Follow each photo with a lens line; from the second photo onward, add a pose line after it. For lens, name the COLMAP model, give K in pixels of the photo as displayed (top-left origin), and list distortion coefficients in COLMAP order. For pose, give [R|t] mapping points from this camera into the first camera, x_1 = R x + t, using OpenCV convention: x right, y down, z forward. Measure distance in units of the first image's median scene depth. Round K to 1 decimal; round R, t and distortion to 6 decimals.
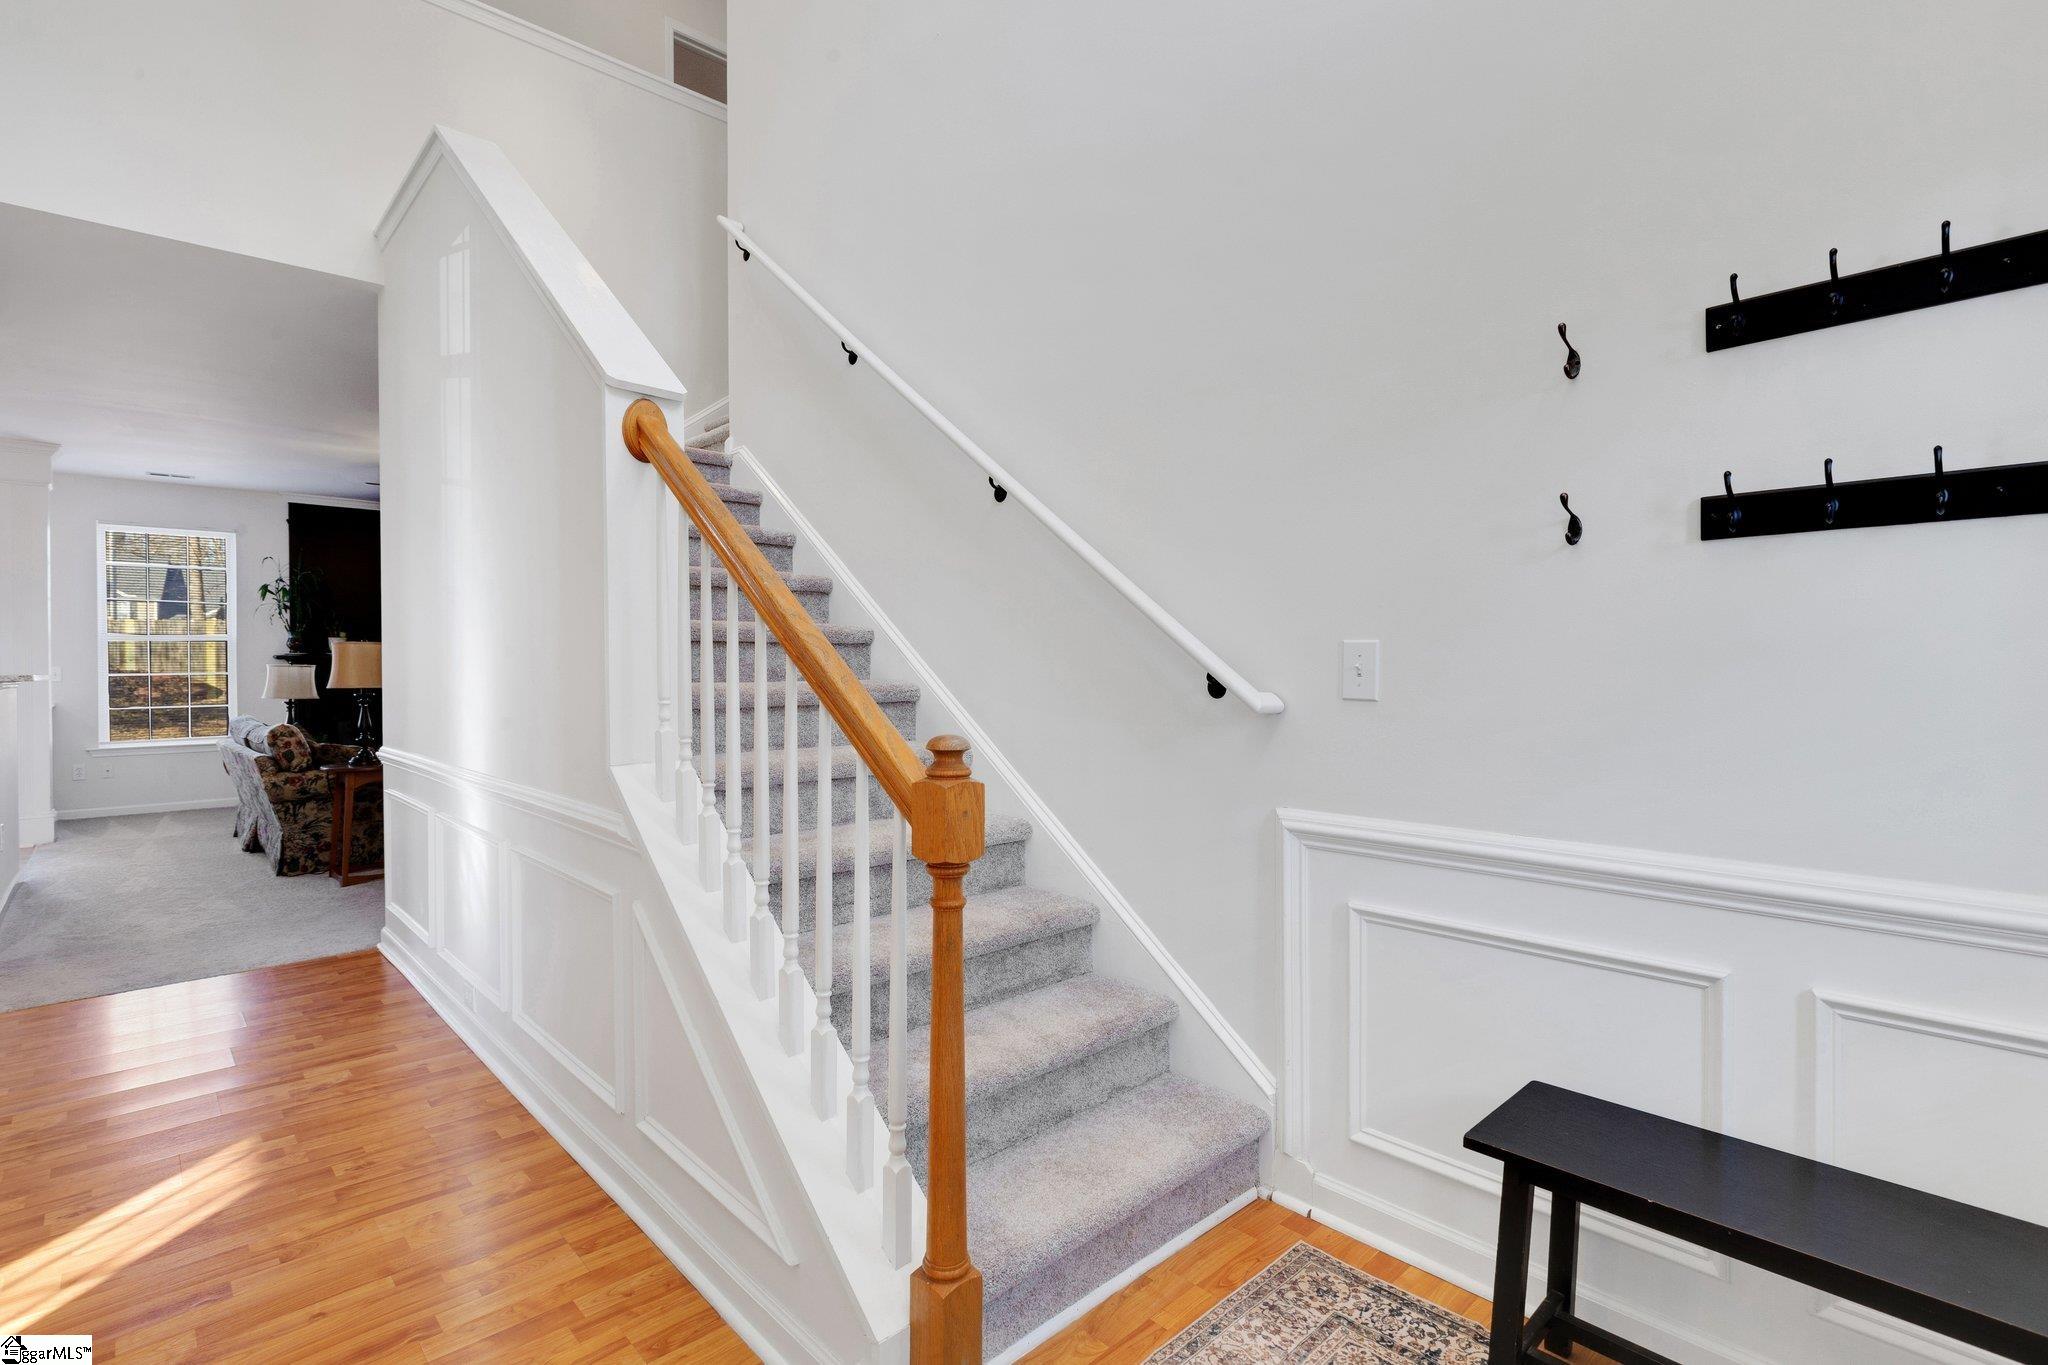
lens RADIAL K [[976.3, 0, 1024.0], [0, 976.3, 682.5], [0, 0, 1]] dist [-0.001008, -0.000077]
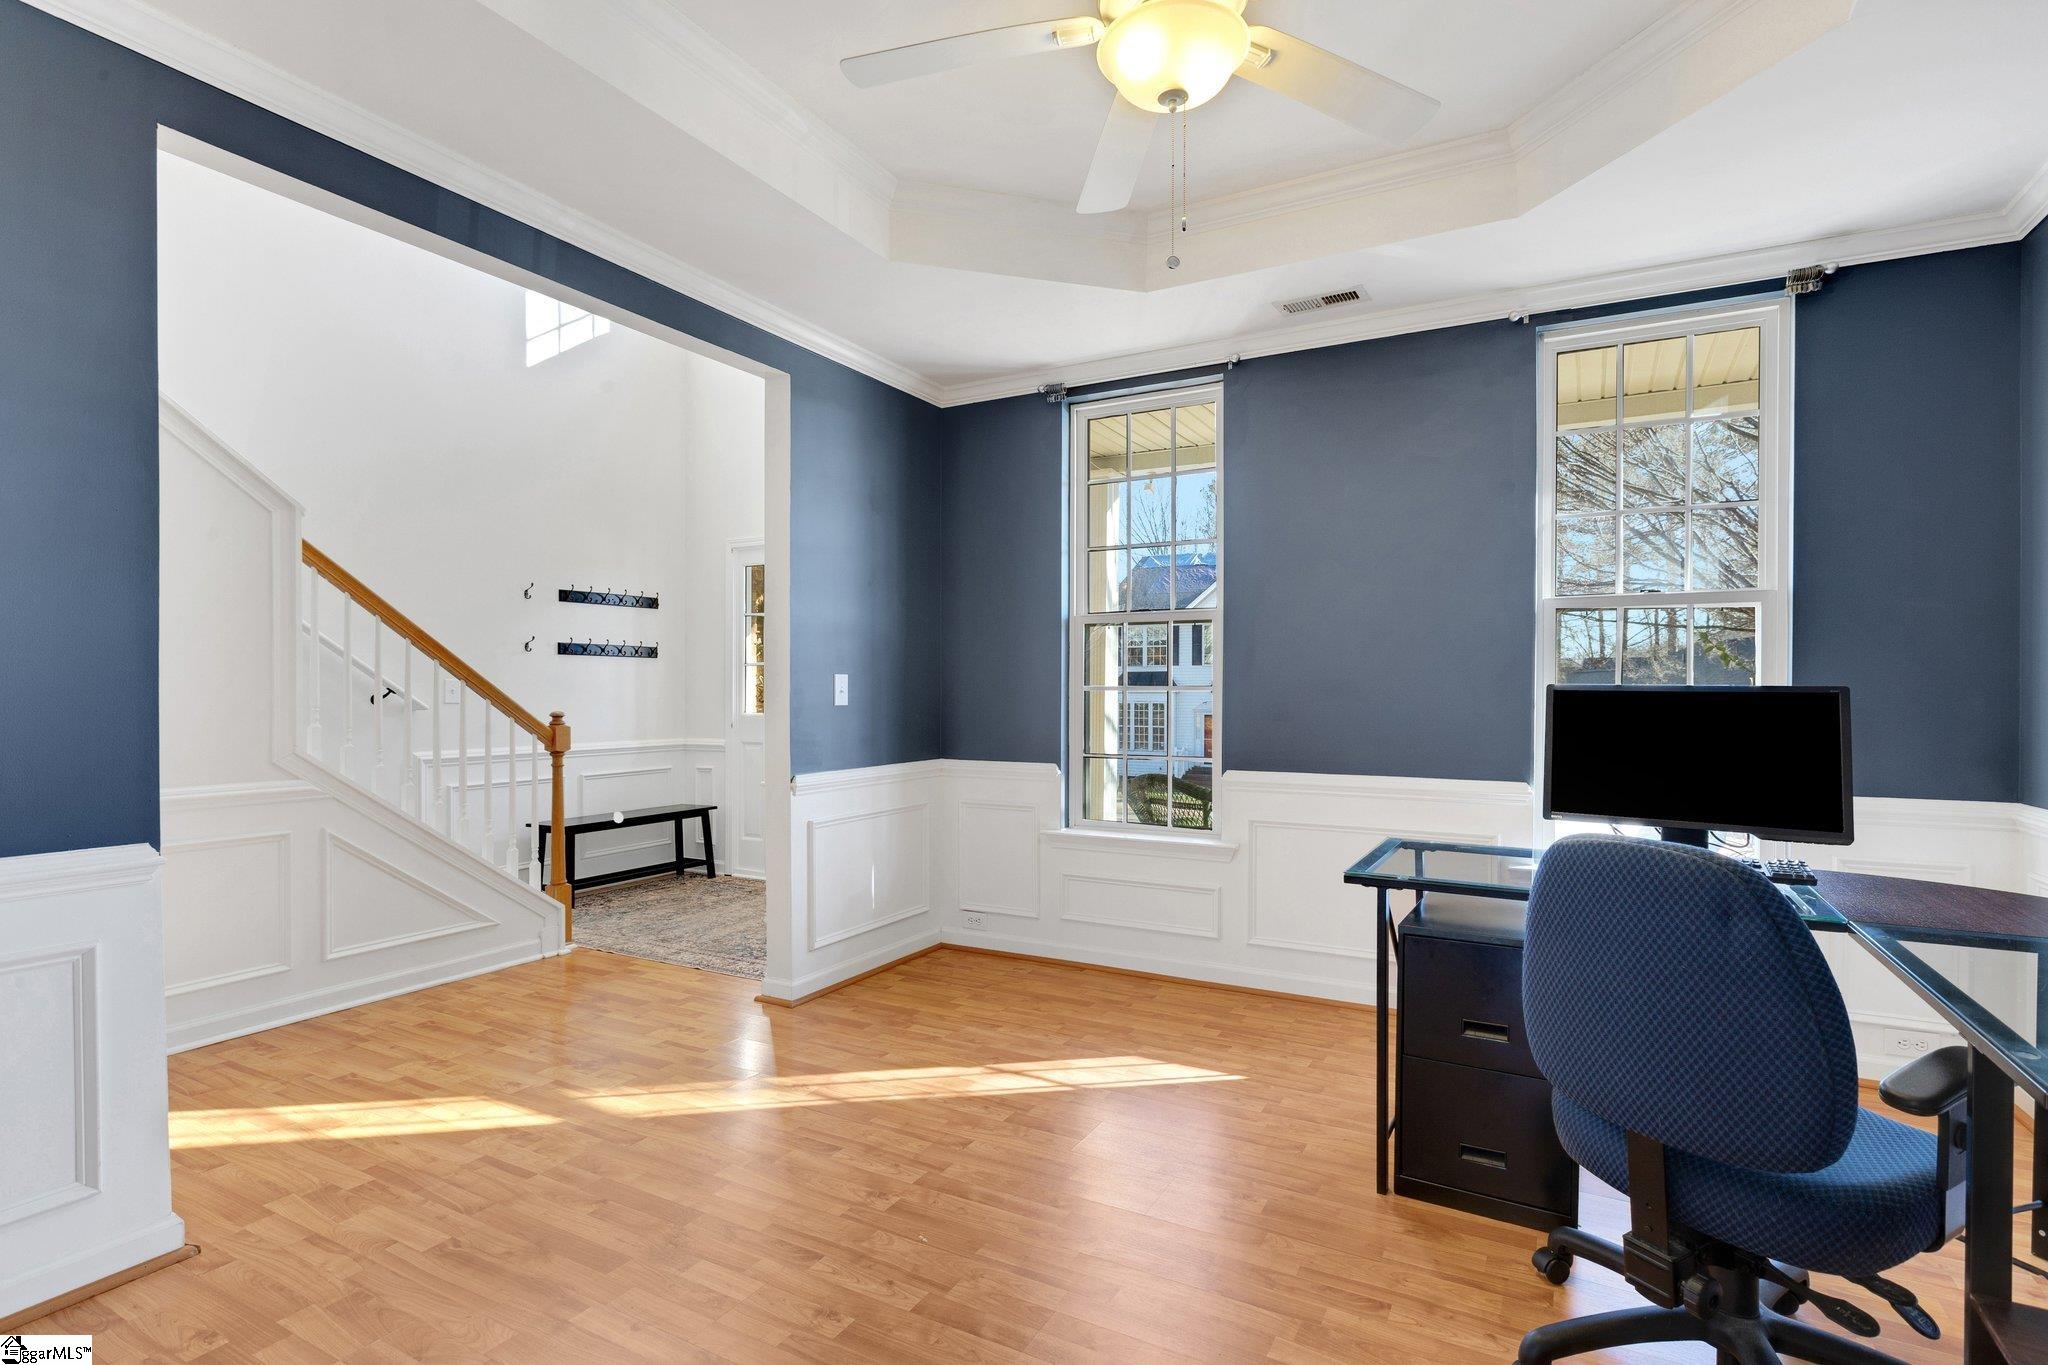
lens RADIAL K [[976.3, 0, 1024.0], [0, 976.3, 682.5], [0, 0, 1]] dist [-0.001008, -0.000077]
pose [[-0.320195, 0.015737, 0.947221, -3.299026], [0.014434, 0.999827, -0.011731, 0.021080], [-0.947242, 0.009916, -0.320367, 0.555430]]
